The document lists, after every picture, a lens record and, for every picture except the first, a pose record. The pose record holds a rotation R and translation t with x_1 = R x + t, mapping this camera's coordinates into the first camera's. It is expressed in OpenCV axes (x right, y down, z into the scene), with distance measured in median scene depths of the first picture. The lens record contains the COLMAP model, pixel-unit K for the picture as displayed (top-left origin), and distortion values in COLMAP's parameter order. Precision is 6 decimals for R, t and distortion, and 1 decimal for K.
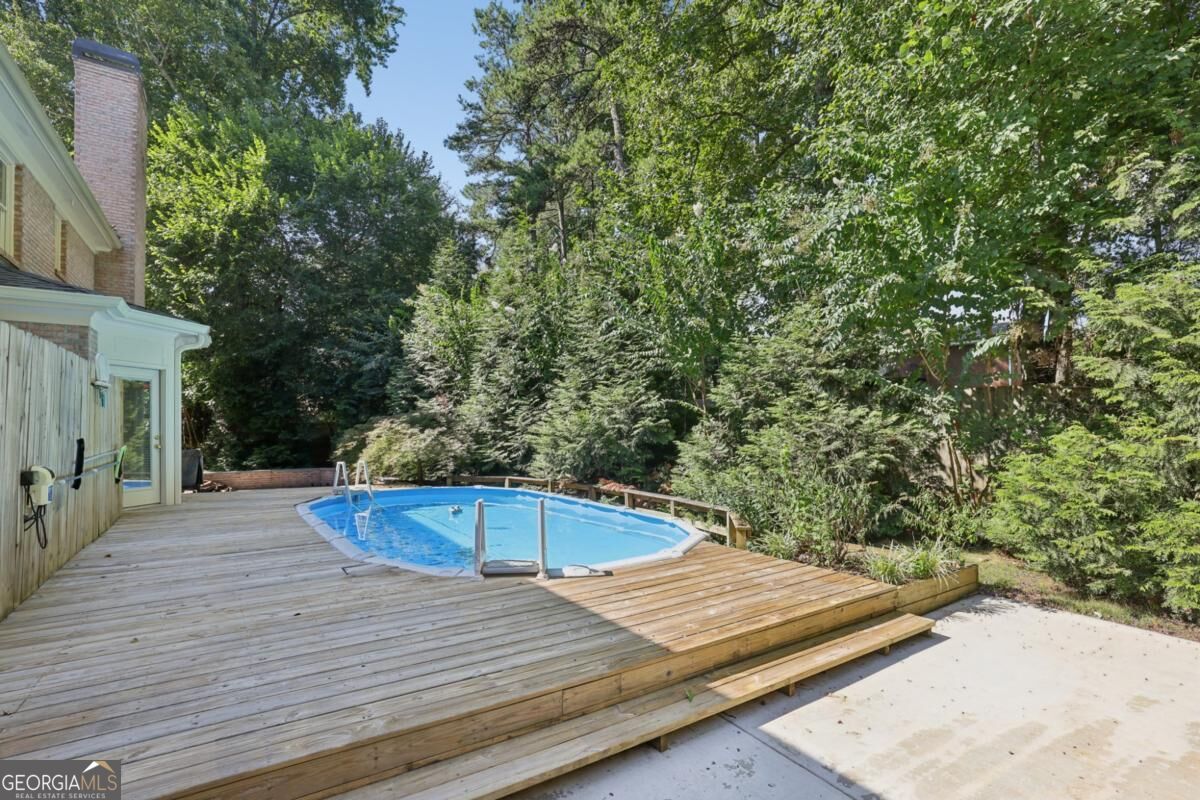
lens RADIAL K [[552.2, 0, 595.6], [0, 552.2, 403.3], [0, 0, 1]] dist [-0.015520, 0.001352]
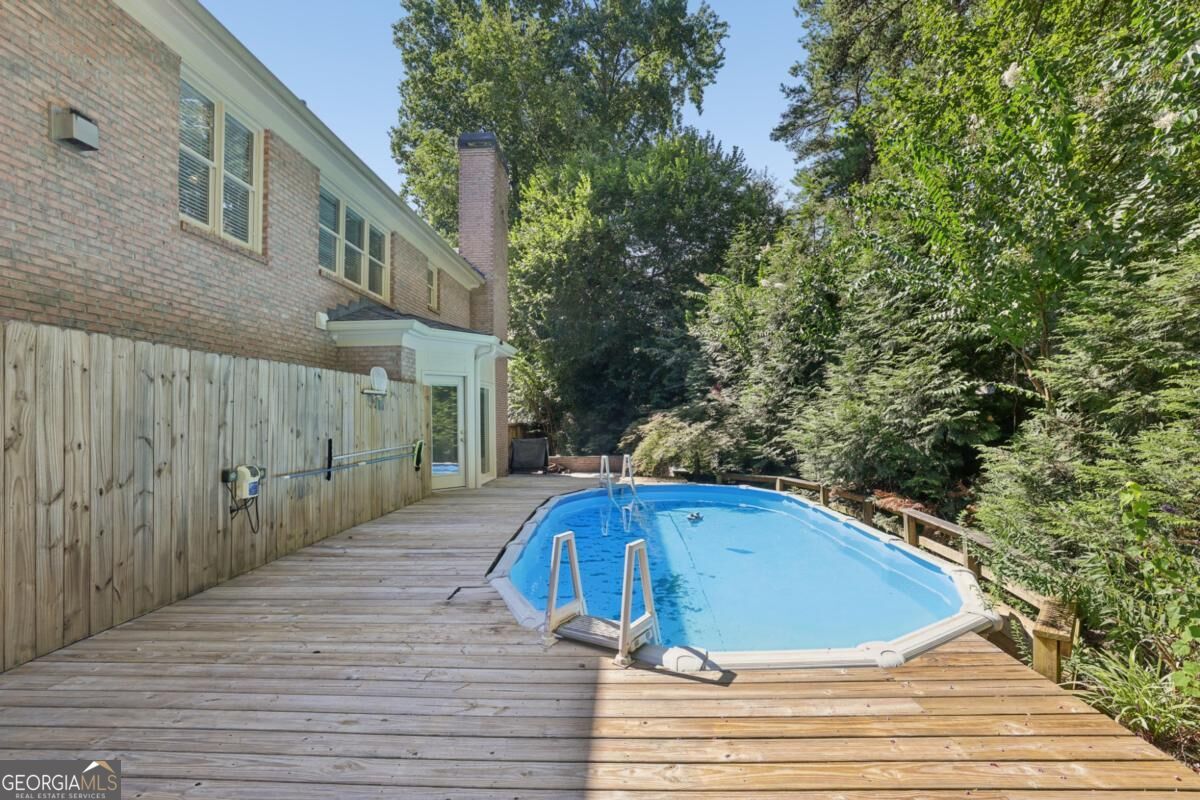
lens RADIAL K [[525.7, 0, 604.2], [0, 525.7, 405.6], [0, 0, 1]] dist [-0.023571, 0.001879]
pose [[0.824123, -0.020042, -0.566056, 0.080945], [0.034066, 0.999318, 0.014214, -0.001415], [0.565386, -0.030998, 0.824244, 0.153015]]
